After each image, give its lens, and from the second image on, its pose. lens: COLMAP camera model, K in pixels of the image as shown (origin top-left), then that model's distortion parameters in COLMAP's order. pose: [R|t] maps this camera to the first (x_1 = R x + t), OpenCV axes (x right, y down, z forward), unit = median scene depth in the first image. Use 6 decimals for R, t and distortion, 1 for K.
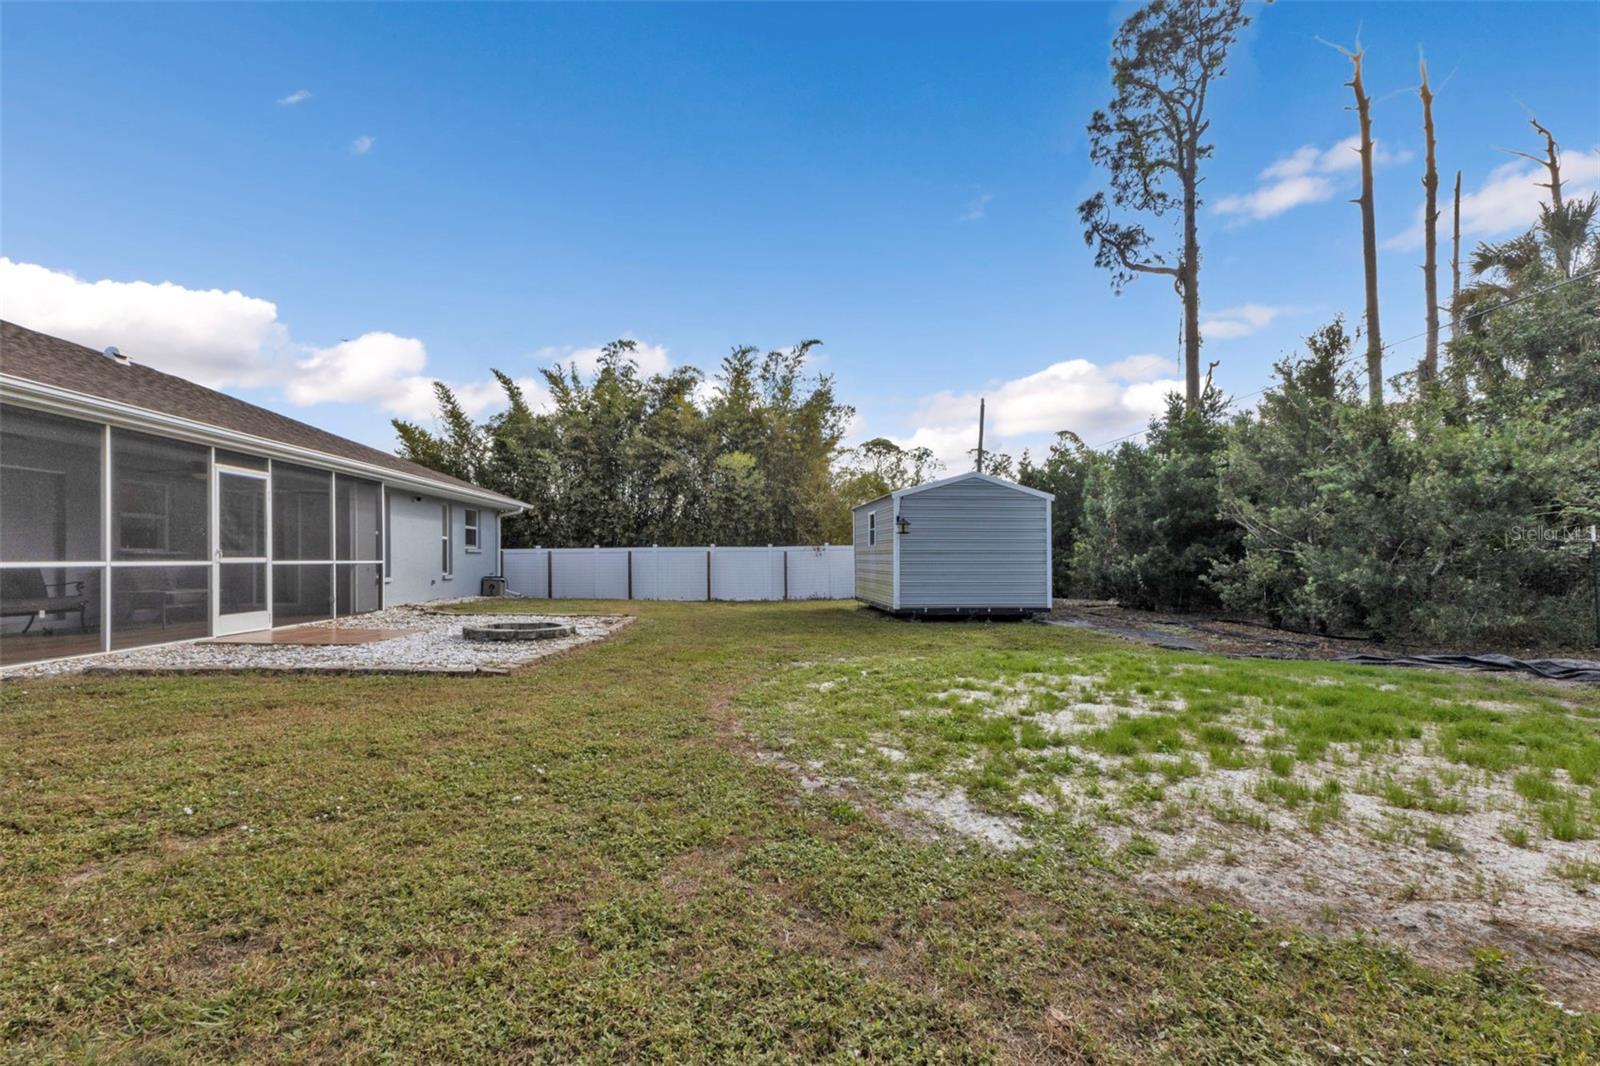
lens RADIAL K [[696.1, 0, 800.1], [0, 696.1, 552.4], [0, 0, 1]] dist [0.002792, -0.000436]
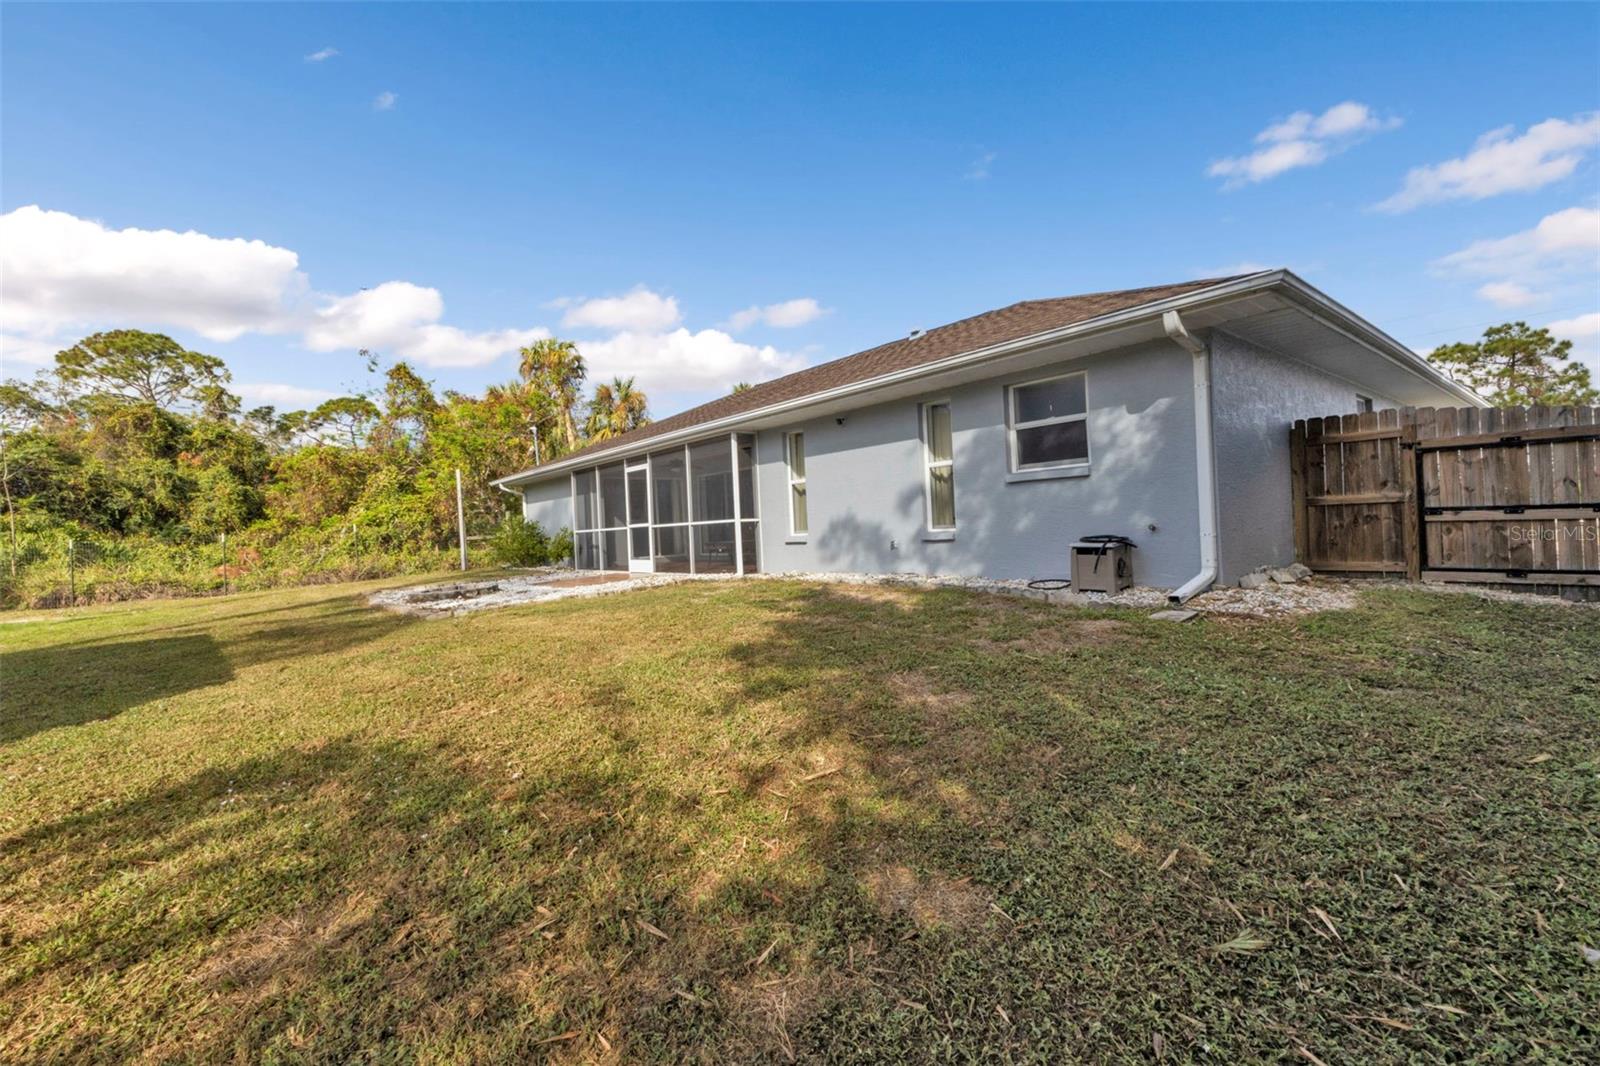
lens RADIAL K [[700.1, 0, 805.6], [0, 700.1, 526.4], [0, 0, 1]] dist [0.003537, 0.000365]
pose [[-0.795013, 0.070227, -0.602514, -0.220651], [0.080009, 0.996738, 0.010605, 0.034778], [0.601293, -0.039775, -0.798038, 3.359671]]
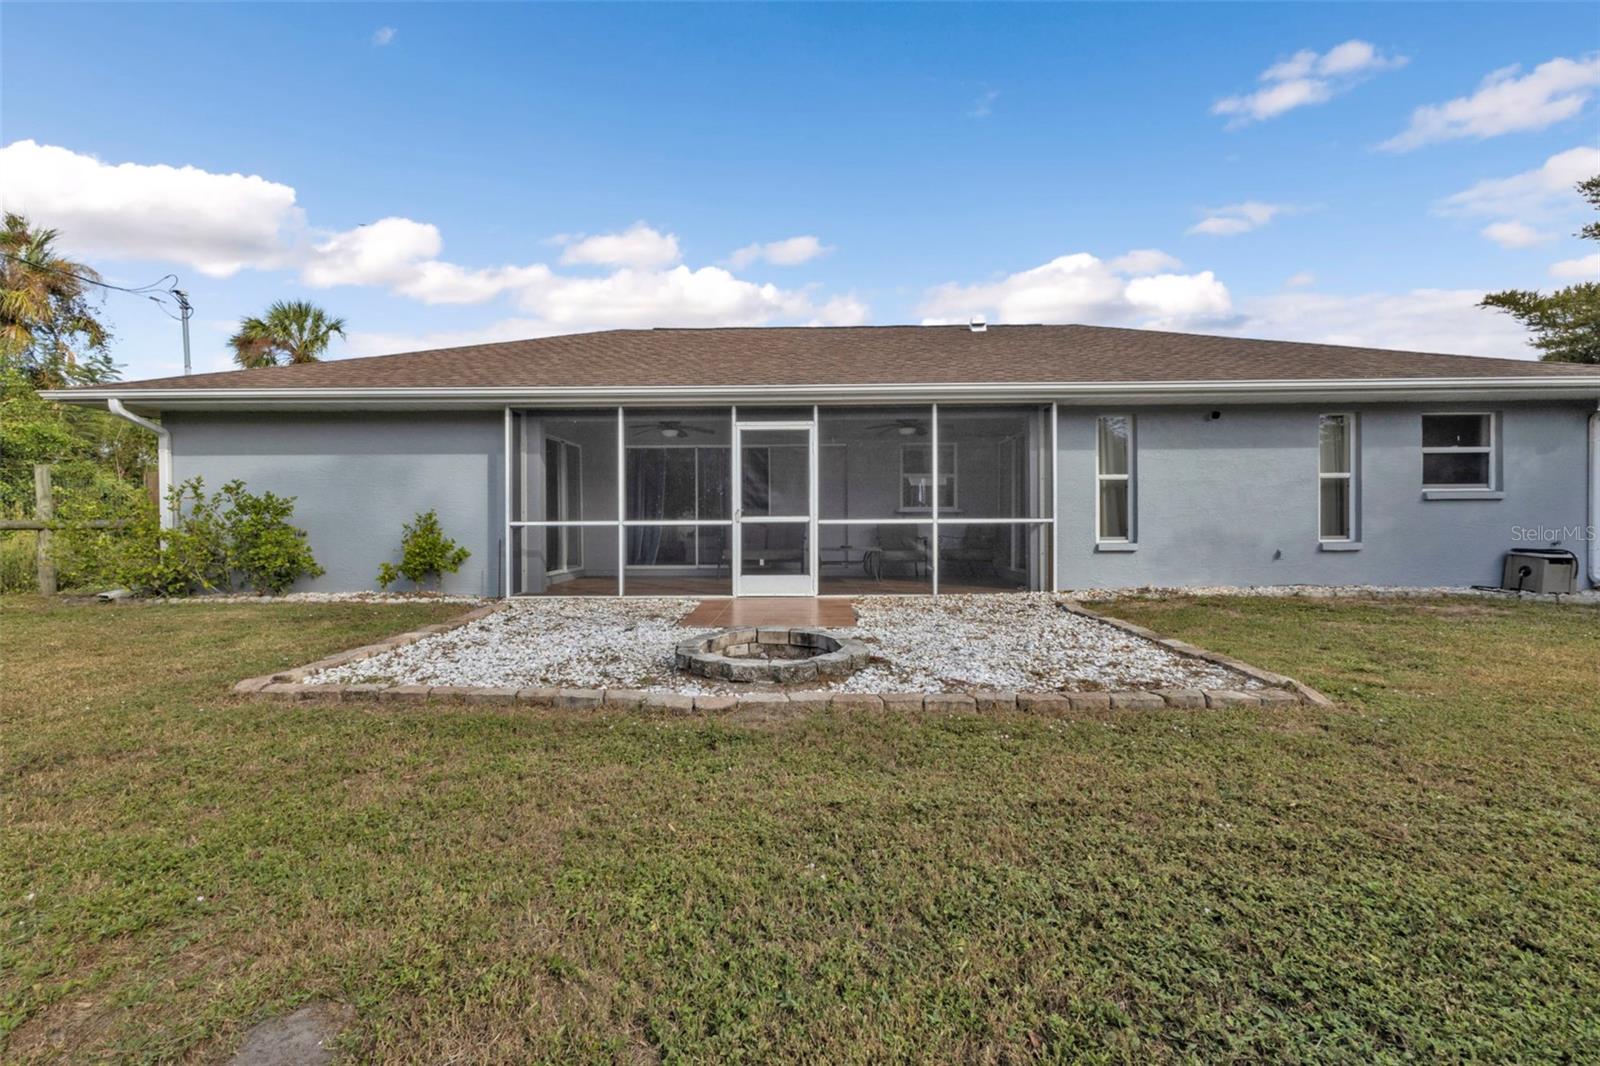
lens RADIAL K [[700.1, 0, 805.6], [0, 700.1, 526.4], [0, 0, 1]] dist [0.003537, 0.000365]
pose [[-0.081605, 0.015442, -0.996545, 0.201564], [0.018038, 0.999739, 0.014014, 0.011630], [0.996502, -0.016832, -0.081862, 1.536136]]
